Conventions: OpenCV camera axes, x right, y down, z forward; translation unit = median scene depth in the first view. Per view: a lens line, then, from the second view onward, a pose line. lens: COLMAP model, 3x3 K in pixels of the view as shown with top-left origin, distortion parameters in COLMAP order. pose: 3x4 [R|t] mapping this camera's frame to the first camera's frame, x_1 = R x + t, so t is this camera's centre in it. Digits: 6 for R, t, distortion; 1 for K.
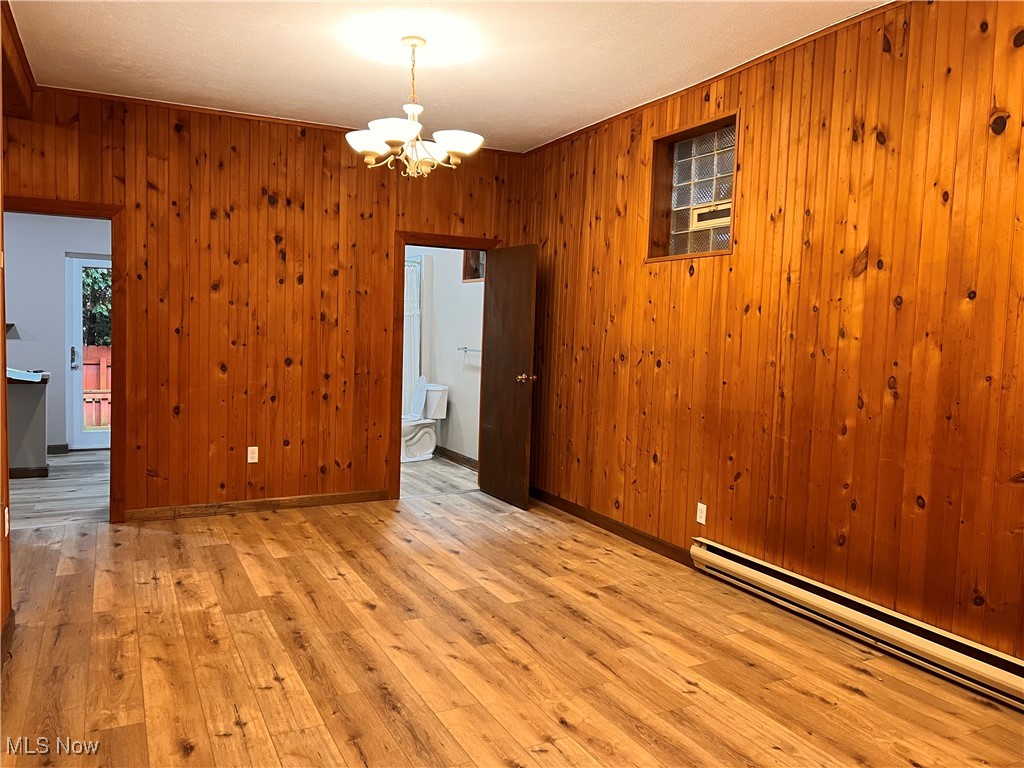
lens RADIAL K [[781.7, 0, 513.8], [0, 781.7, 381.5], [0, 0, 1]] dist [0.047951, -0.016199]
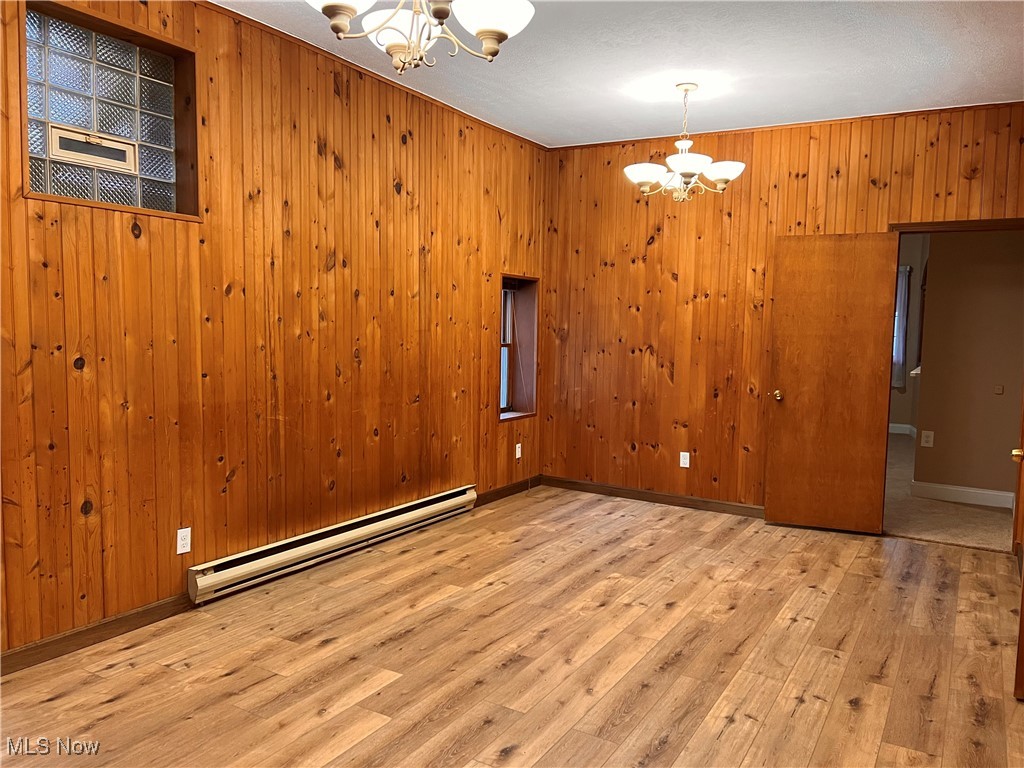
lens RADIAL K [[781.7, 0, 512.4], [0, 781.7, 387.2], [0, 0, 1]] dist [0.047951, -0.016199]
pose [[-0.530039, -0.107961, 0.841073, -0.753251], [0.025681, 0.989363, 0.143180, -0.118978], [-0.847584, 0.097490, -0.521629, 1.396136]]
